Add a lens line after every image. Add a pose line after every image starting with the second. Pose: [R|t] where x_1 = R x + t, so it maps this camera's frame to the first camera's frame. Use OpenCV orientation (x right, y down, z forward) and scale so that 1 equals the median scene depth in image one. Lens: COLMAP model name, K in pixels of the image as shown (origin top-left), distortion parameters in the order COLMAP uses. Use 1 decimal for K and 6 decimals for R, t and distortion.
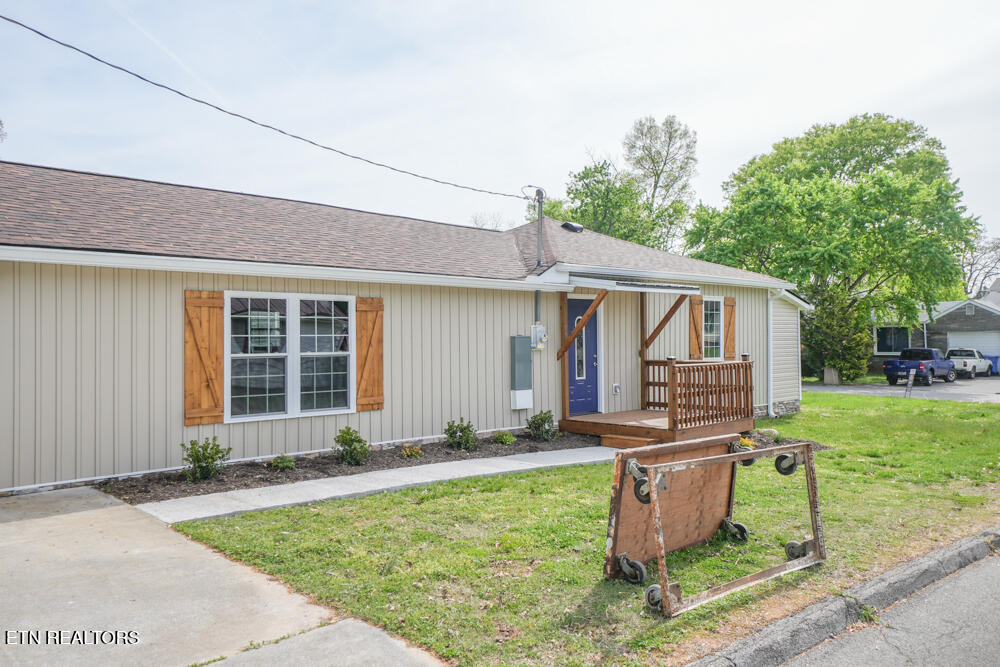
lens RADIAL K [[770.6, 0, 501.8], [0, 770.6, 328.9], [0, 0, 1]] dist [0.030730, -0.000275]
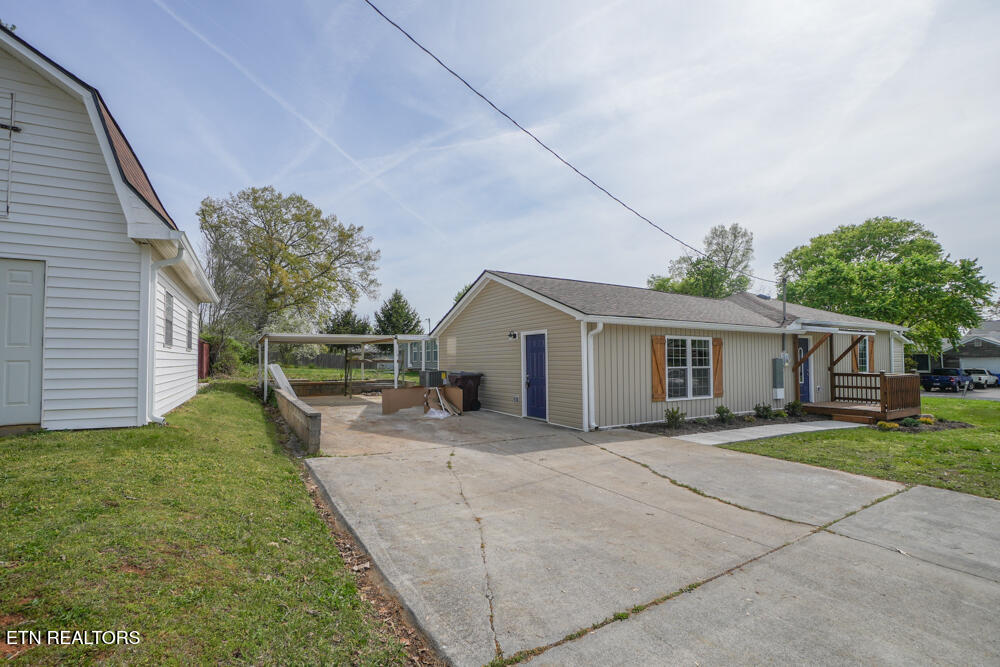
lens RADIAL K [[453.9, 0, 494.1], [0, 453.9, 337.0], [0, 0, 1]] dist [-0.064147, 0.023127]
pose [[0.968444, -0.006142, -0.249156, -0.305930], [-0.003750, 0.999224, -0.039208, 0.001572], [0.249203, 0.038905, 0.967669, -0.152678]]
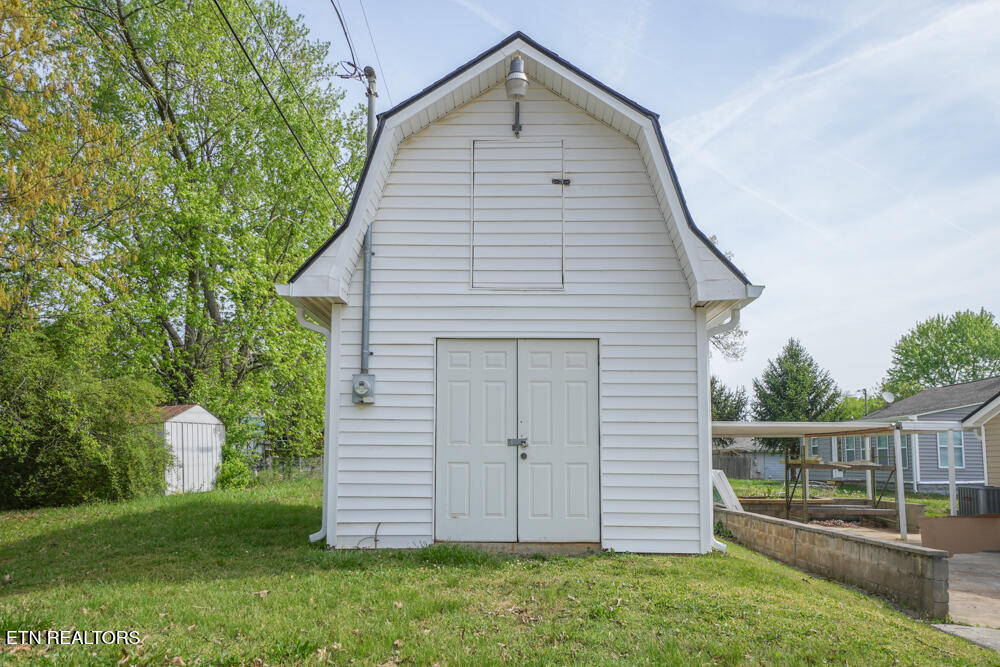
lens RADIAL K [[778.1, 0, 500.3], [0, 778.1, 385.6], [0, 0, 1]] dist [0.036956, -0.000589]
pose [[0.720111, -0.053655, -0.691781, -0.441590], [-0.006748, 0.996417, -0.084307, 0.000878], [0.693826, 0.065379, 0.717169, -0.316999]]
